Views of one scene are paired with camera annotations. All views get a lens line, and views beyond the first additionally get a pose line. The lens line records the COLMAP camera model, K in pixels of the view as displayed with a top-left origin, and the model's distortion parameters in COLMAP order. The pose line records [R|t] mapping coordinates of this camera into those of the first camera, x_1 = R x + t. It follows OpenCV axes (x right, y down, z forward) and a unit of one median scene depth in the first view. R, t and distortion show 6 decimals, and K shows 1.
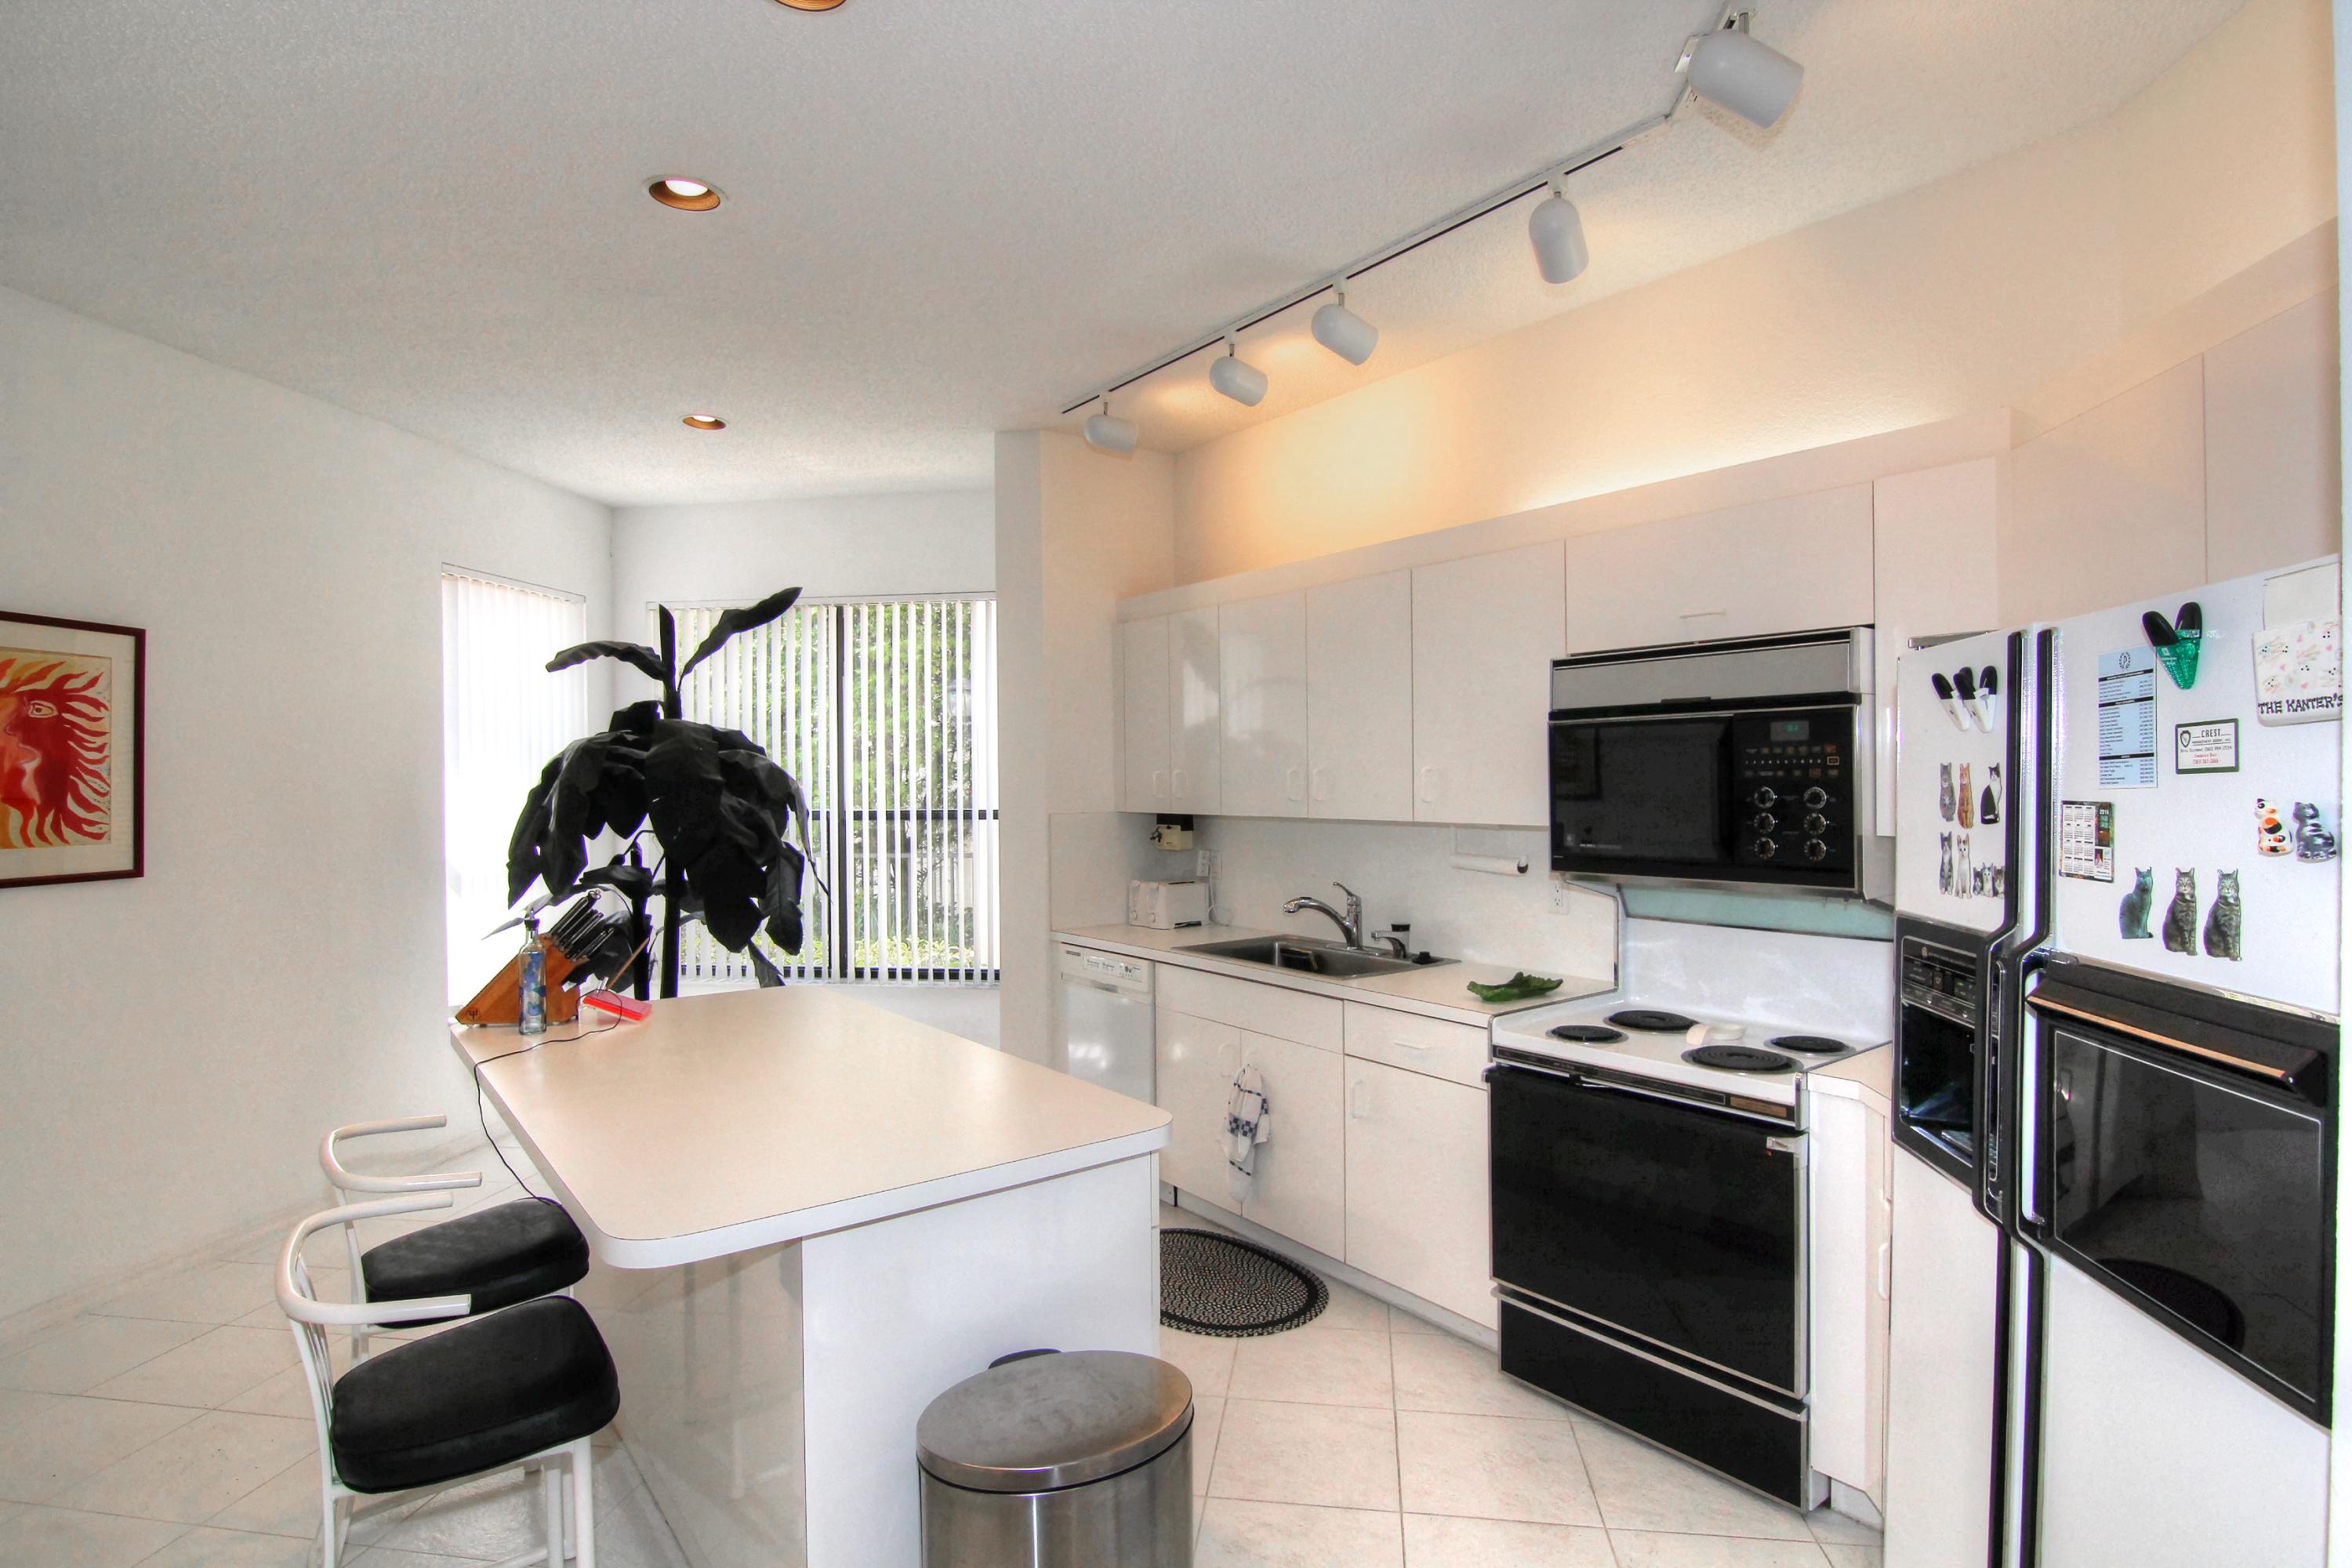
lens RADIAL K [[1188.7, 0, 1179.0], [0, 1188.7, 787.2], [0, 0, 1]] dist [0.011337, -0.023952]
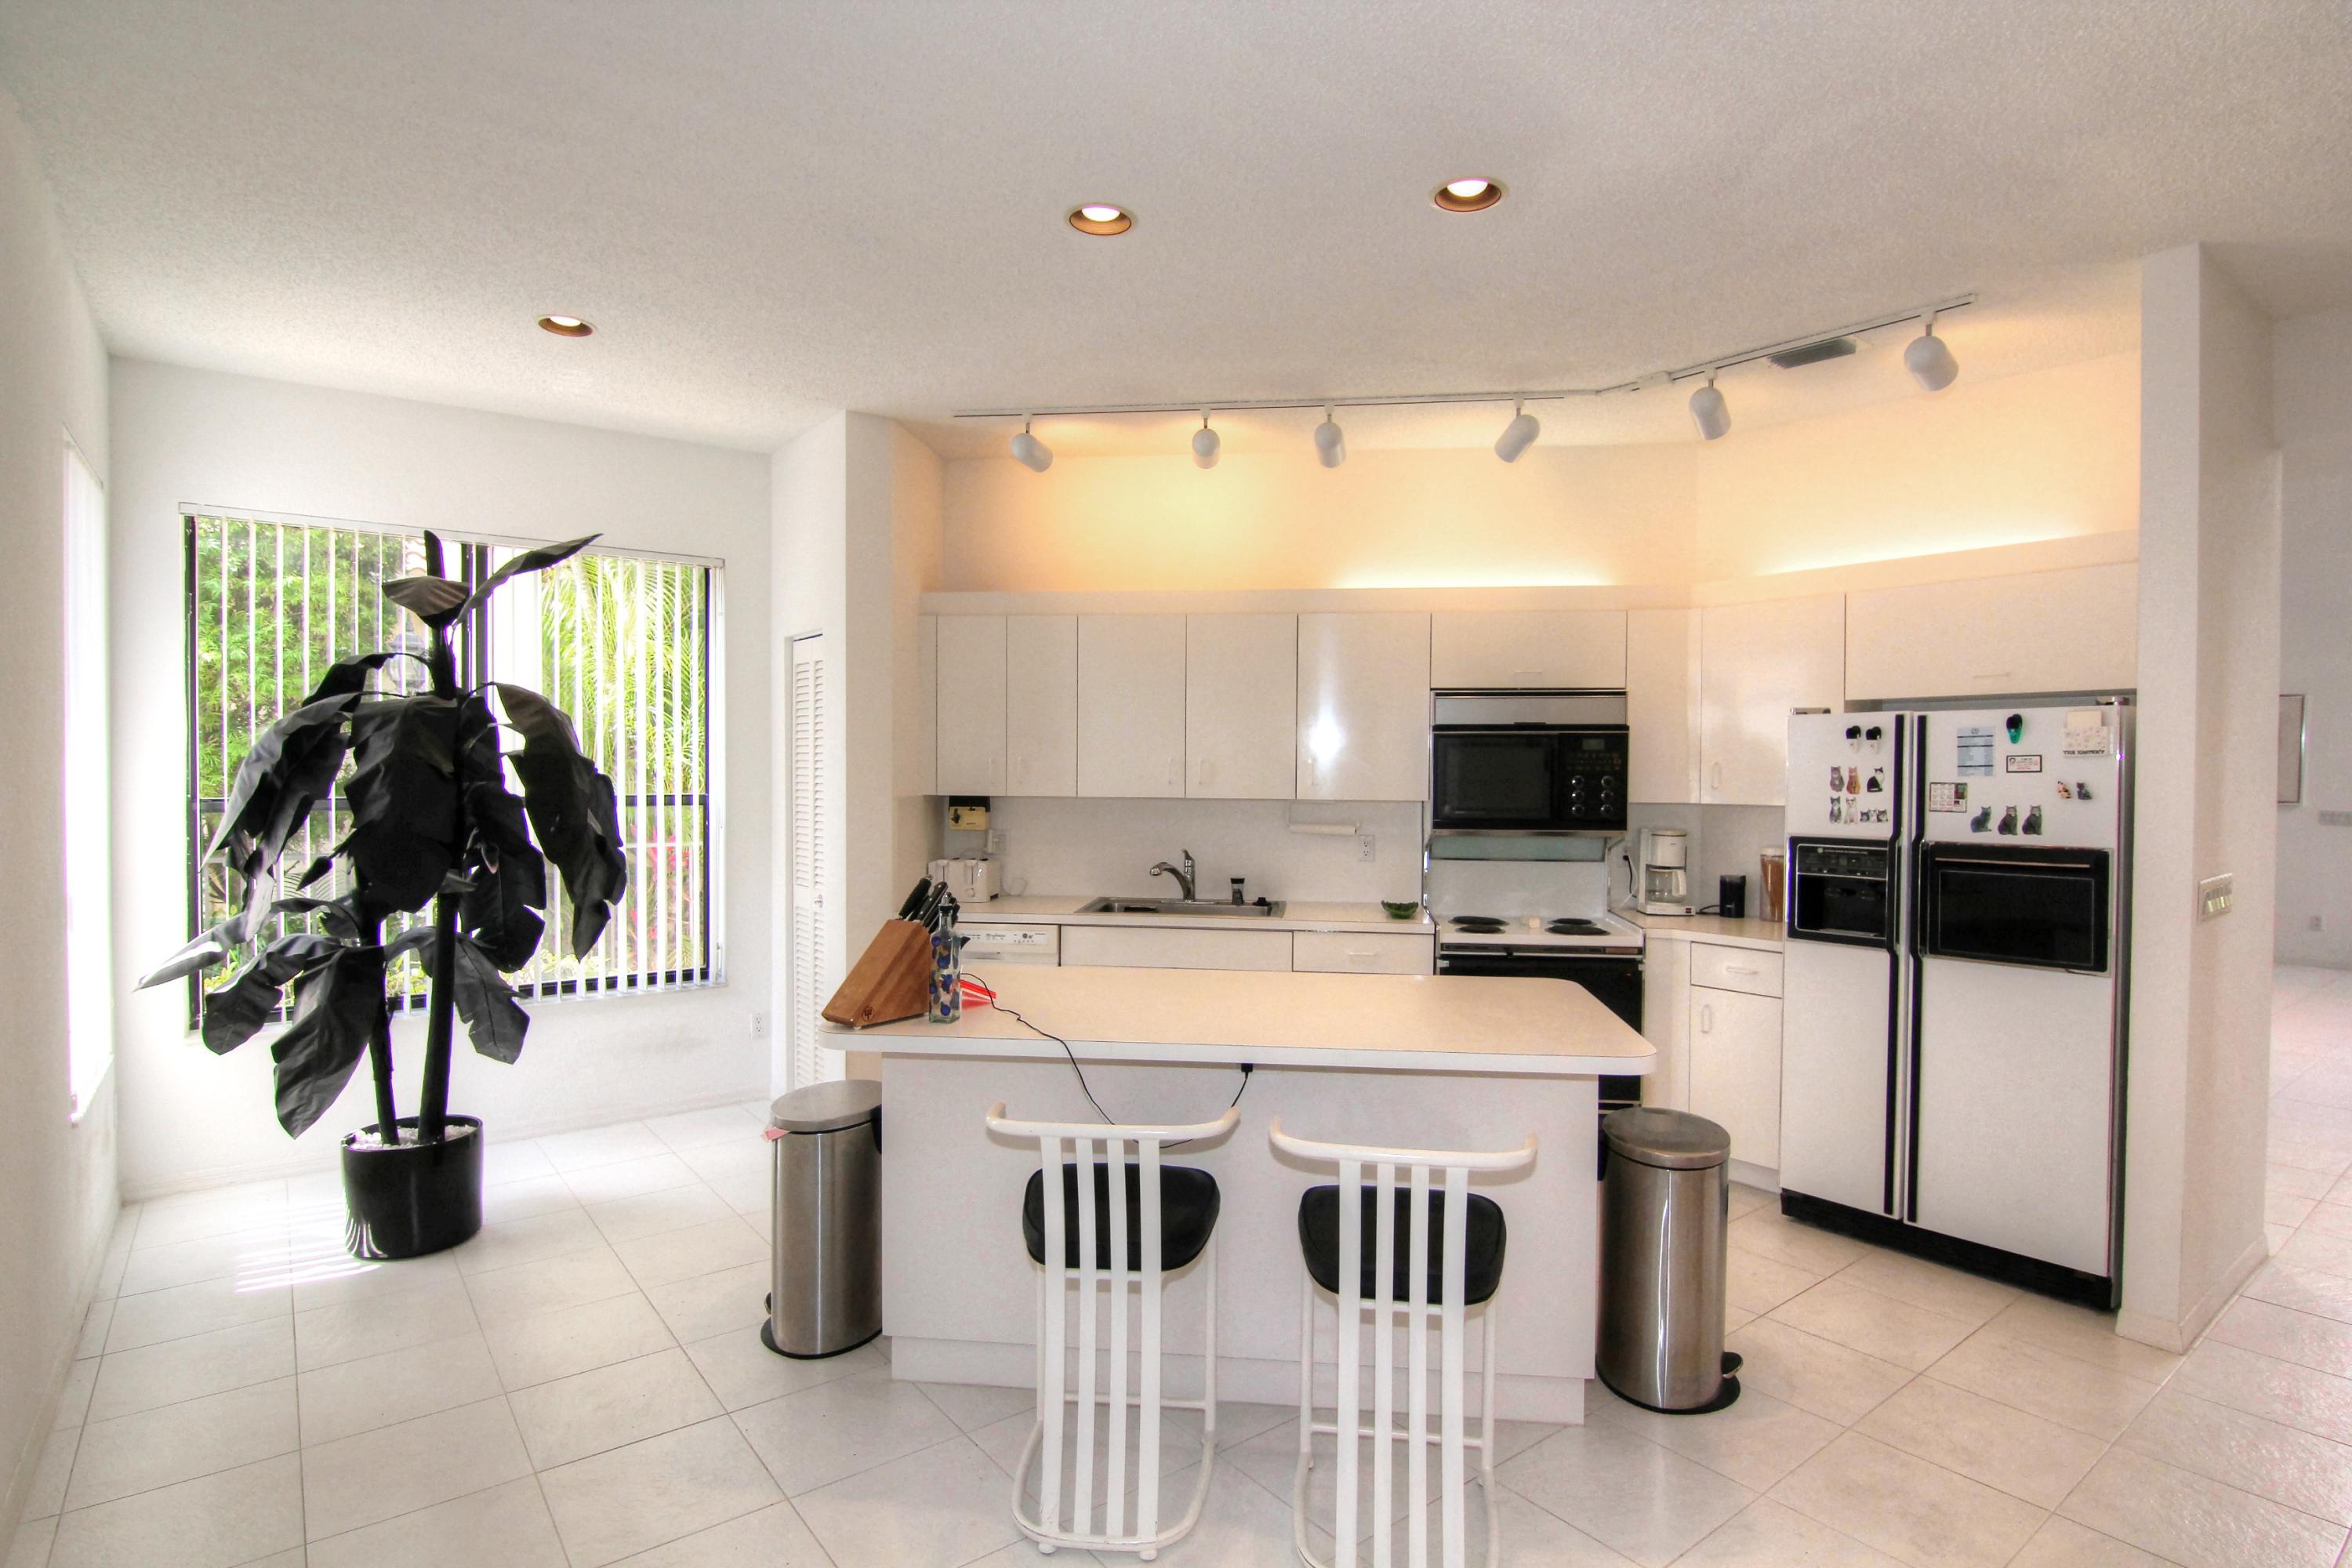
lens RADIAL K [[1190.2, 0, 1191.0], [0, 1190.2, 781.6], [0, 0, 1]] dist [0.016895, -0.037744]
pose [[0.693456, 0.003376, 0.720491, -1.121057], [-0.007905, 0.999964, 0.002922, 0.007514], [-0.720456, -0.007722, 0.693458, 0.182550]]
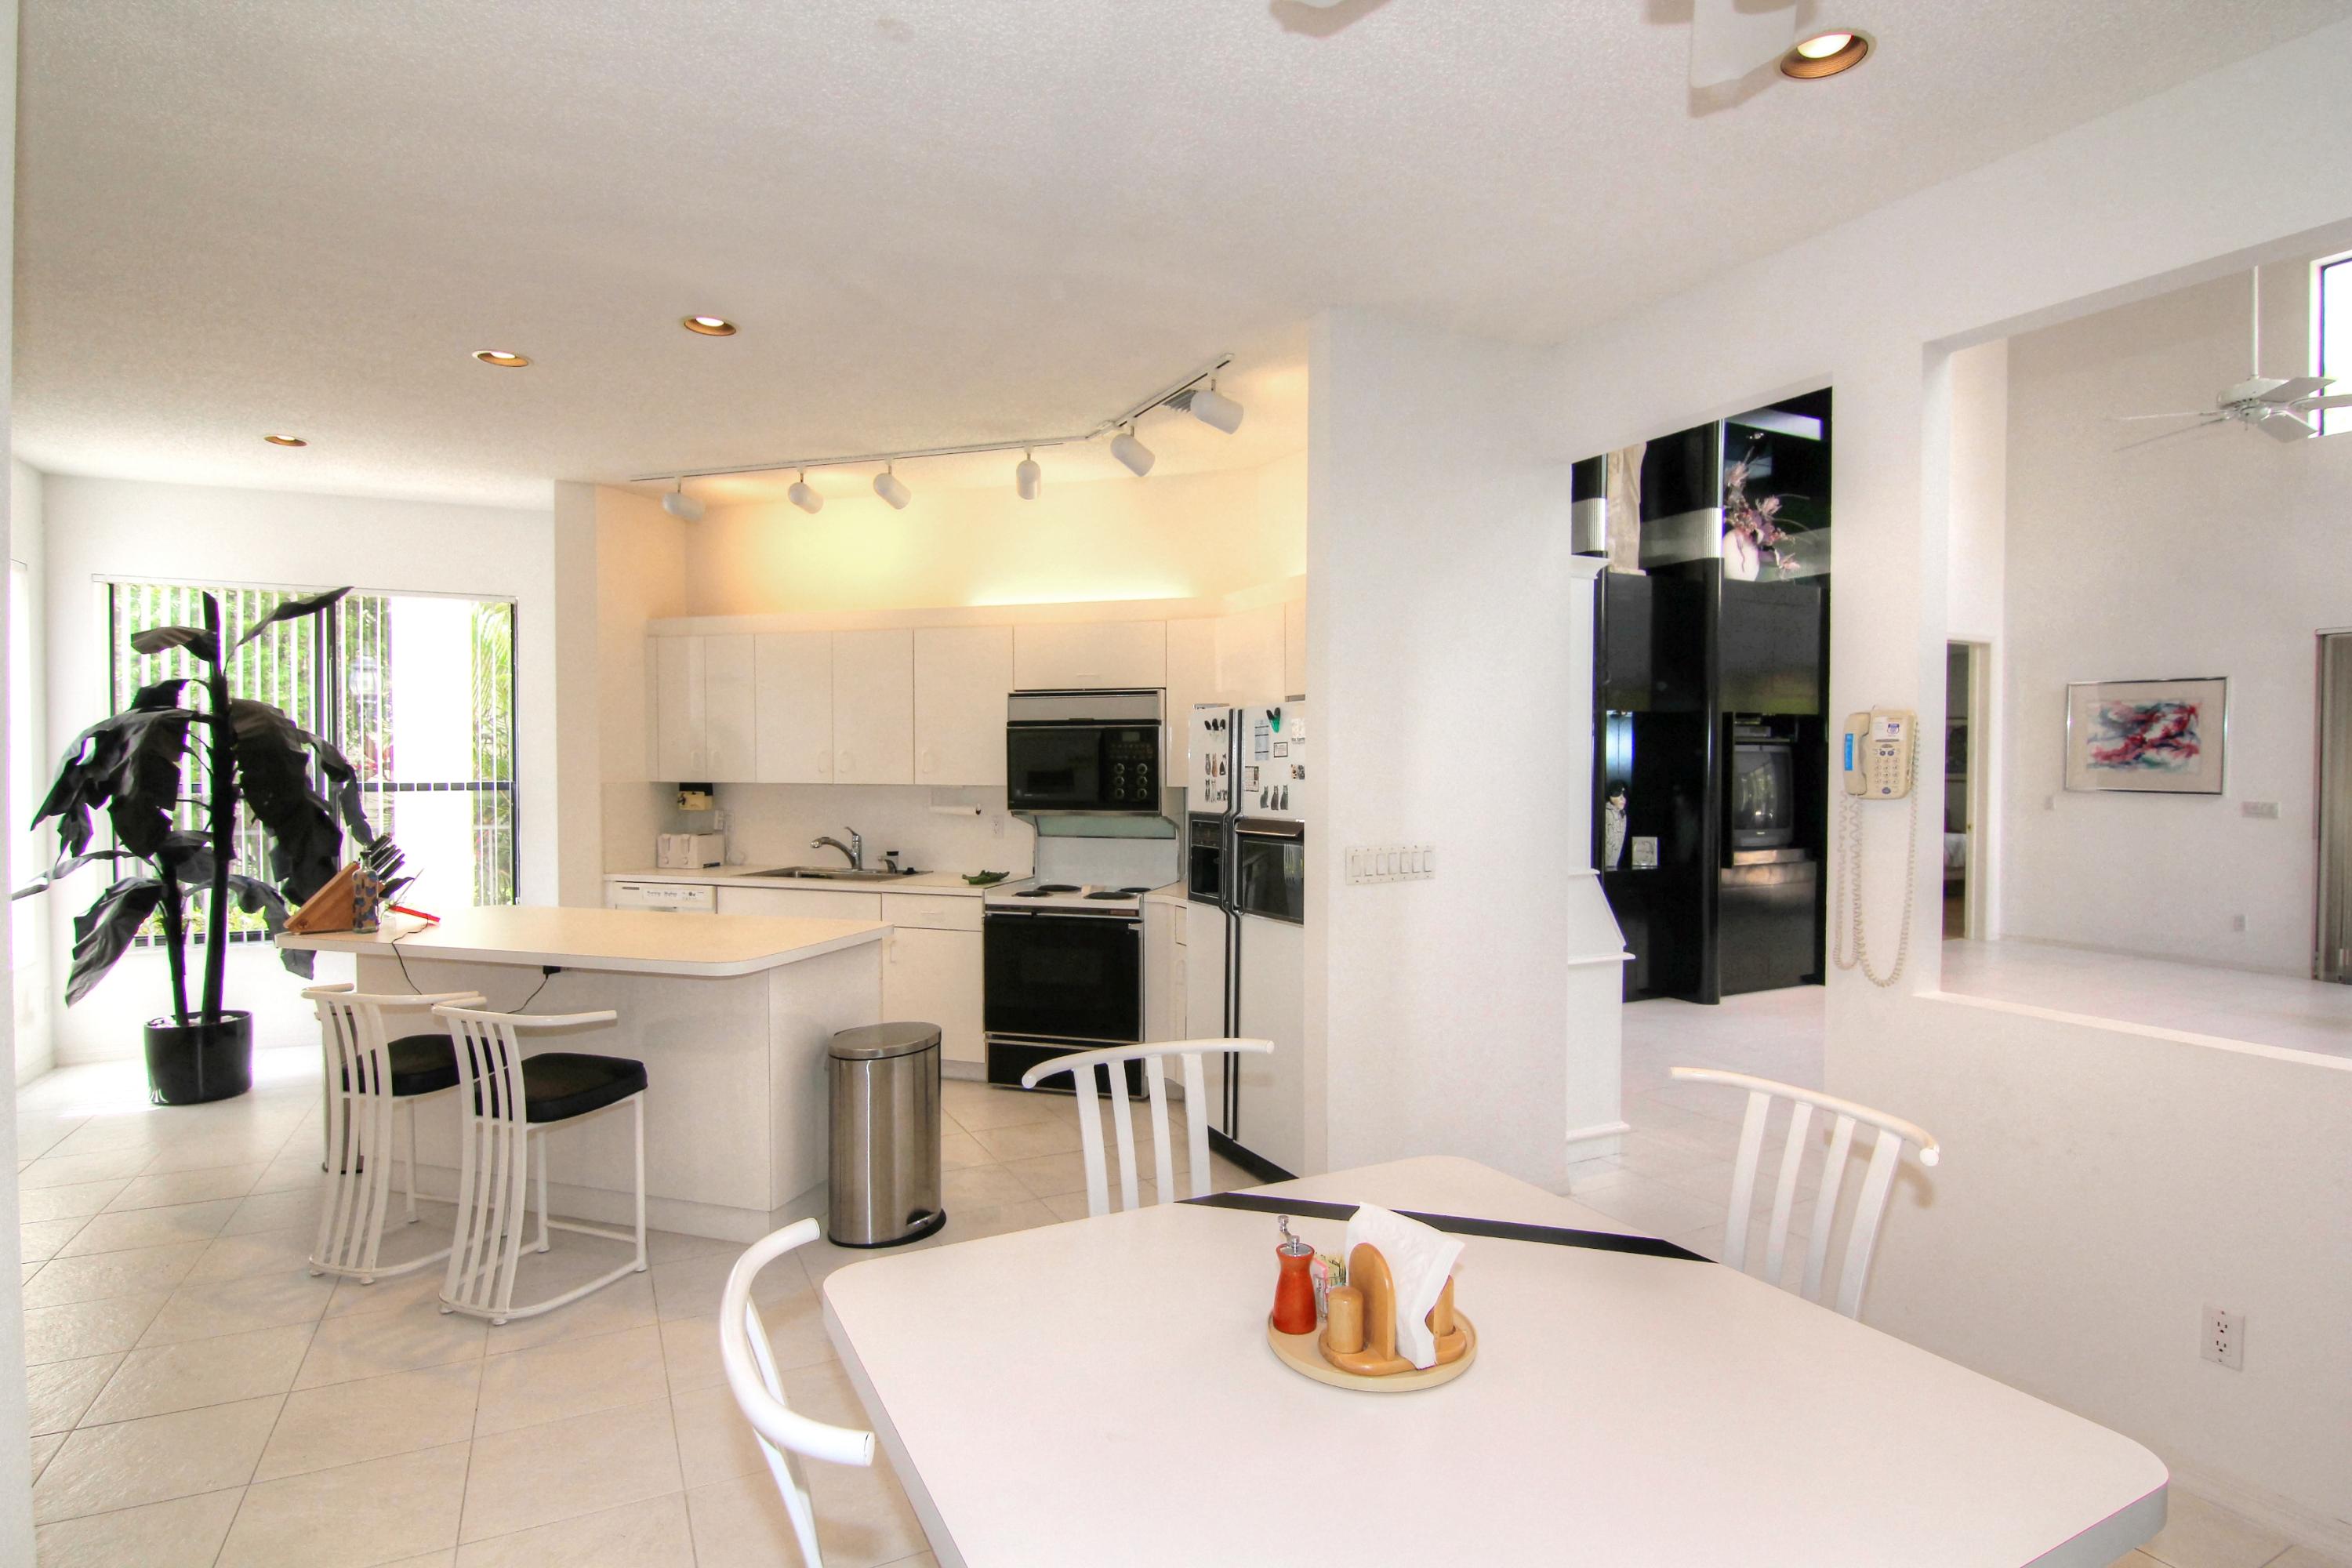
lens RADIAL K [[1188.7, 0, 1179.0], [0, 1188.7, 787.2], [0, 0, 1]] dist [0.011337, -0.023952]
pose [[0.816878, -0.002169, 0.576806, -0.574889], [-0.005299, 0.999923, 0.011265, 0.015812], [-0.576786, -0.012258, 0.816804, -0.695092]]
